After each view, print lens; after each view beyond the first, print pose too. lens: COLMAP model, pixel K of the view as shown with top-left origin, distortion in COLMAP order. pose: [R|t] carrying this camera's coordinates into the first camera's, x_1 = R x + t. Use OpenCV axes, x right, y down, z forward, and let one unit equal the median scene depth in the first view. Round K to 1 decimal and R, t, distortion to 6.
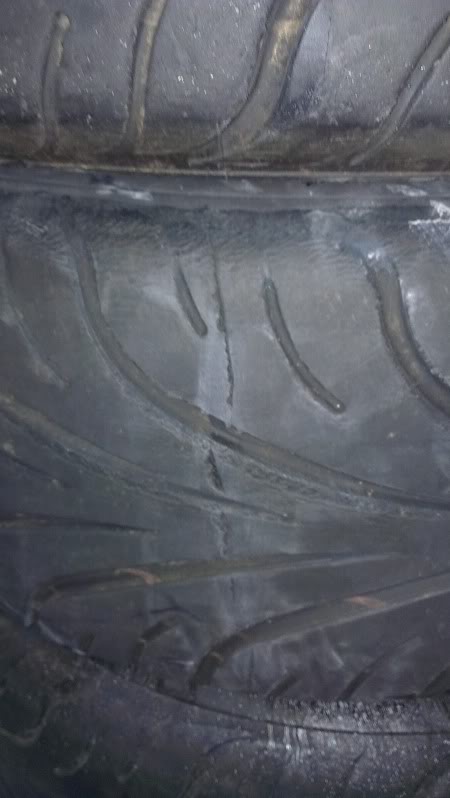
lens RADIAL K [[668.0, 0, 225.0], [0, 668.0, 399.0], [0, 0, 1]] dist [0.146611, -0.260109]
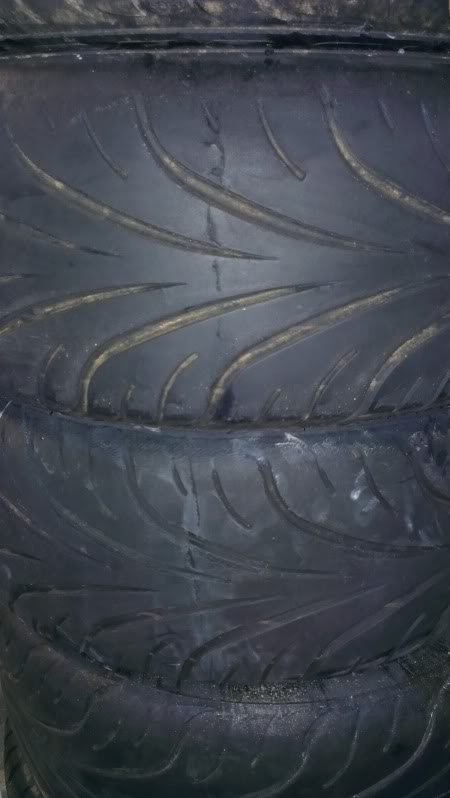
lens RADIAL K [[644.8, 0, 225.0], [0, 644.8, 399.0], [0, 0, 1]] dist [0.144132, -0.222311]
pose [[0.997311, -0.021501, 0.070059, -0.039364], [0.028782, 0.994093, -0.104644, -0.158900], [-0.067395, 0.106379, 0.992039, -0.985846]]
